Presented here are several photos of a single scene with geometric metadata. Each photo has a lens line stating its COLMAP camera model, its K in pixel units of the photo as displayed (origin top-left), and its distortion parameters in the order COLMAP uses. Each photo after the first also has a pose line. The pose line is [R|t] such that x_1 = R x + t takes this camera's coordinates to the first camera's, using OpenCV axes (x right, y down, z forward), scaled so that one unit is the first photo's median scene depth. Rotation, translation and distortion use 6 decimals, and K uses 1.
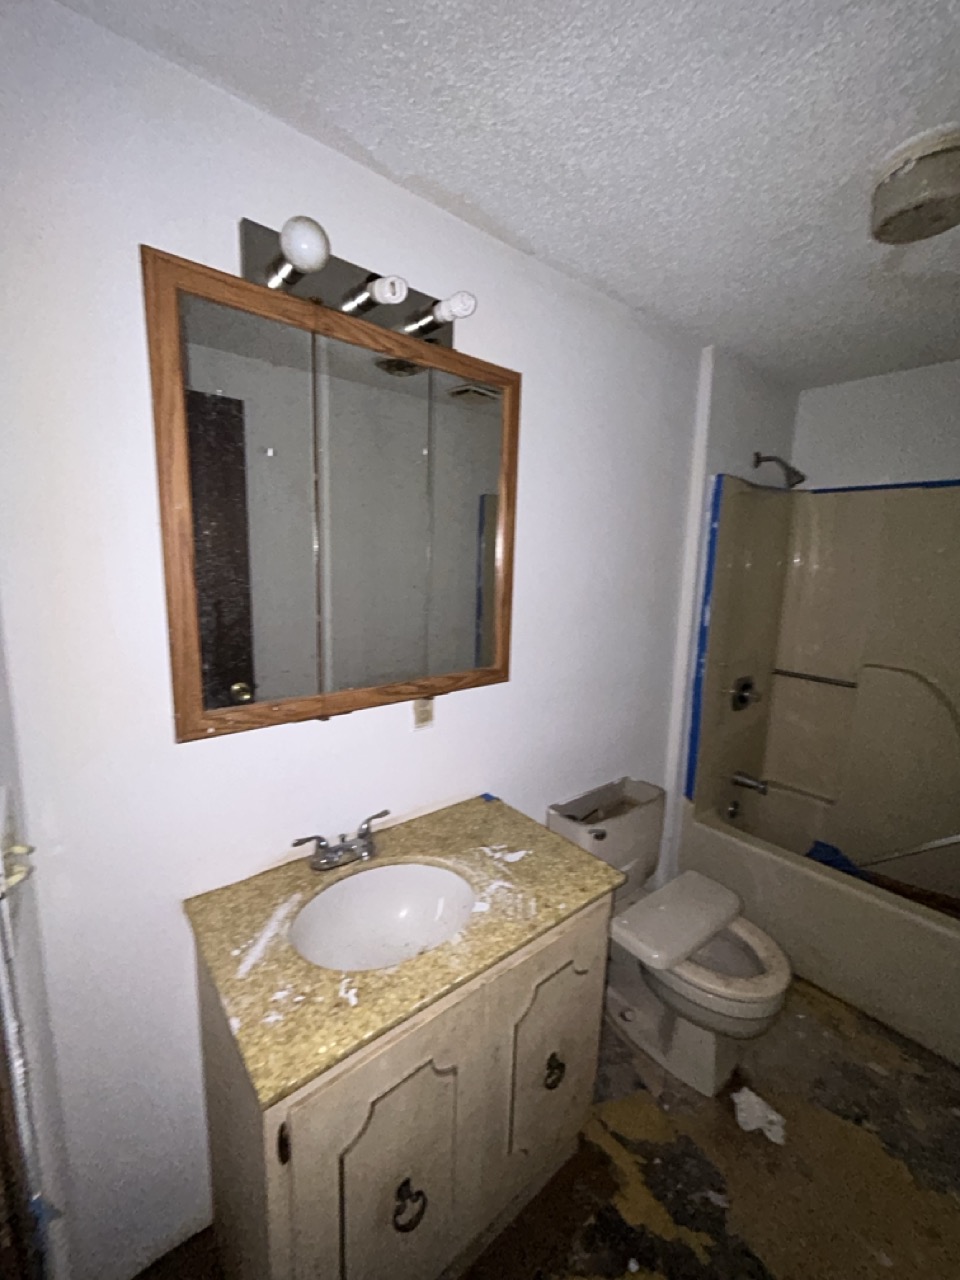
lens RADIAL K [[521.9, 0, 480.0], [0, 521.9, 640.0], [0, 0, 1]] dist [-0.000565, 0.000164]
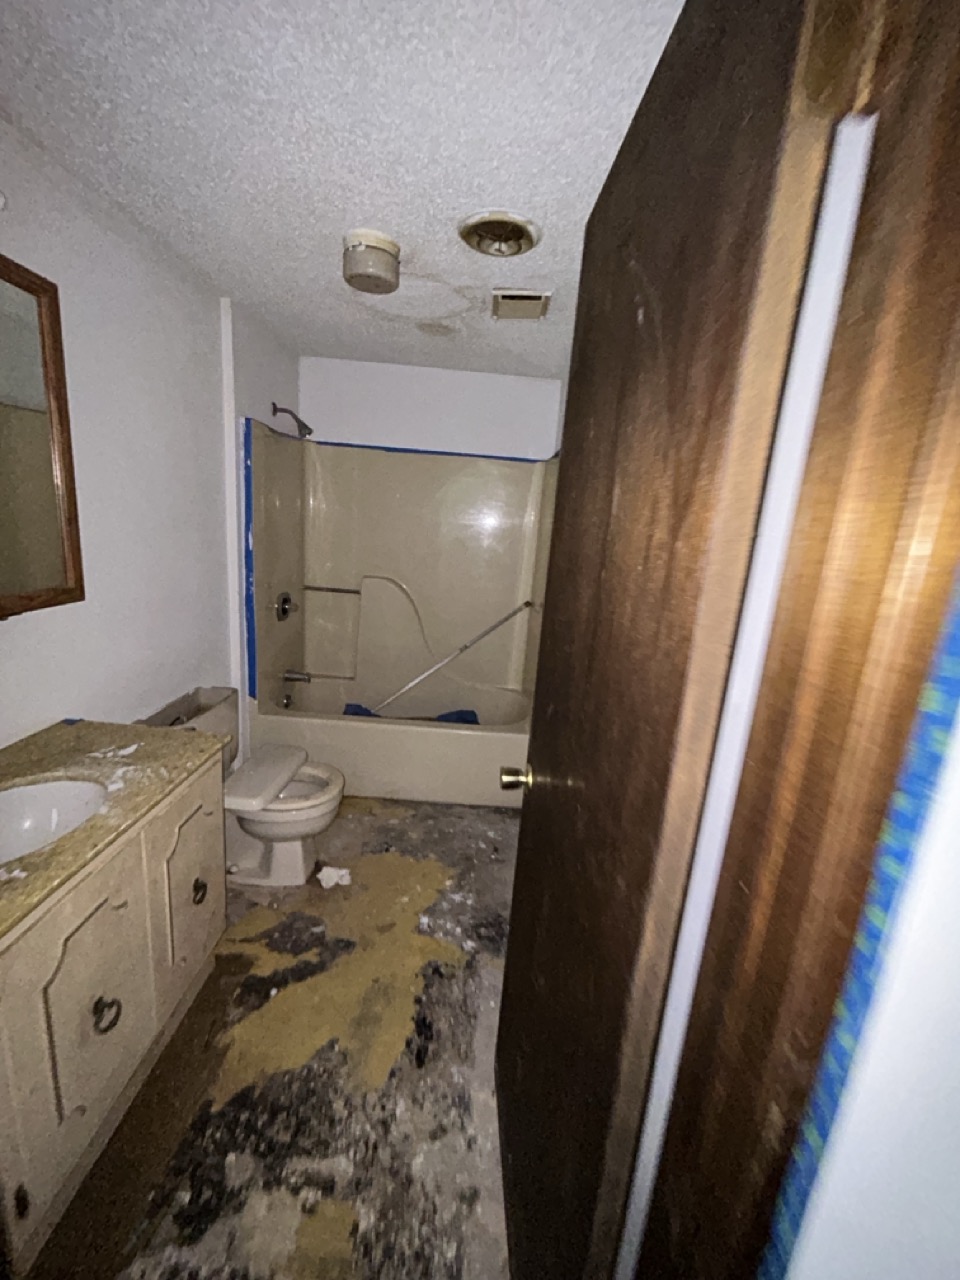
lens RADIAL K [[521.9, 0, 480.0], [0, 521.9, 640.0], [0, 0, 1]] dist [-0.000565, 0.000164]
pose [[0.648119, -0.147457, 0.747127, -0.206252], [0.059951, 0.987909, 0.142973, 0.053685], [-0.759176, -0.047872, 0.649123, -0.245414]]
